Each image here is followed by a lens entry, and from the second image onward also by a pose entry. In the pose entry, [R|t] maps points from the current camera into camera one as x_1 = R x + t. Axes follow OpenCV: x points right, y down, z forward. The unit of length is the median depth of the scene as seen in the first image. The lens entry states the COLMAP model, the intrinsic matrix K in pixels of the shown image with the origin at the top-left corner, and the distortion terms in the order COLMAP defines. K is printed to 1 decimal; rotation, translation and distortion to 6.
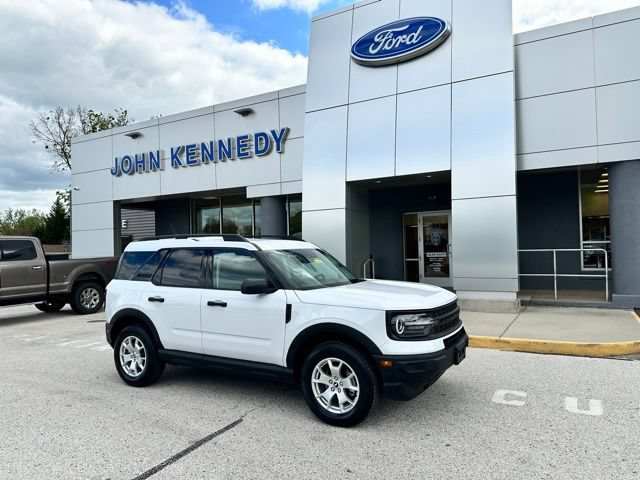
lens RADIAL K [[451.4, 0, 318.0], [0, 451.4, 241.5], [0, 0, 1]] dist [0.047342, -0.063297]
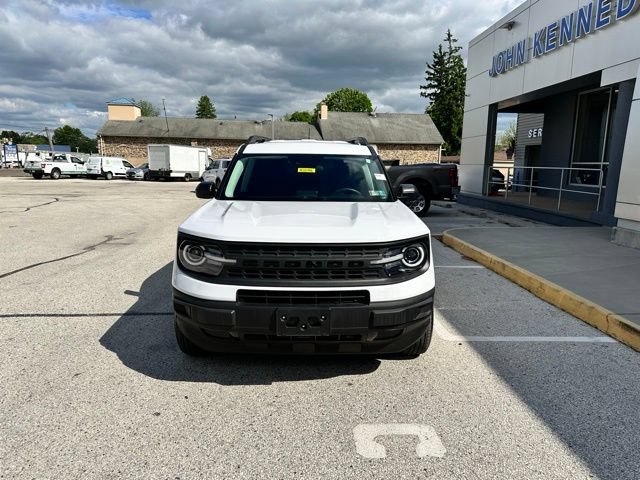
lens RADIAL K [[451.4, 0, 319.4], [0, 451.4, 246.1], [0, 0, 1]] dist [0.047342, -0.063297]
pose [[0.516298, 0.184918, -0.836207, 0.722227], [-0.010479, 0.977701, 0.209738, 0.009822], [0.856345, -0.099524, 0.506723, 0.629680]]
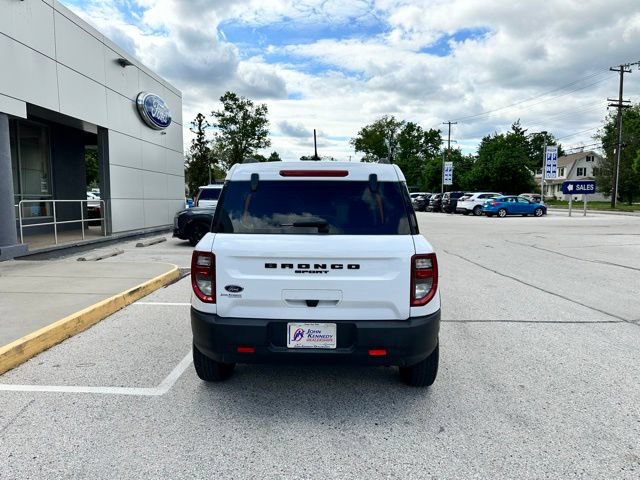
lens RADIAL K [[451.4, 0, 316.0], [0, 451.4, 241.0], [0, 0, 1]] dist [0.047342, -0.063297]
pose [[-0.471648, -0.056279, 0.879989, -1.001021], [-0.008398, 0.998203, 0.059338, 0.072393], [-0.881747, 0.020597, -0.471273, 1.594831]]
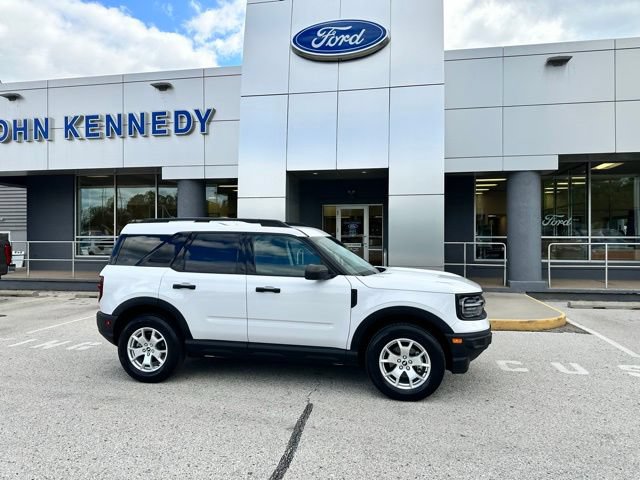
lens RADIAL K [[451.4, 0, 318.5], [0, 451.4, 238.2], [0, 0, 1]] dist [0.047342, -0.063297]
pose [[0.947687, 0.025129, 0.318210, -0.410127], [-0.030109, 0.999489, 0.010738, 0.010897], [-0.317777, -0.019758, 0.947959, 0.039094]]
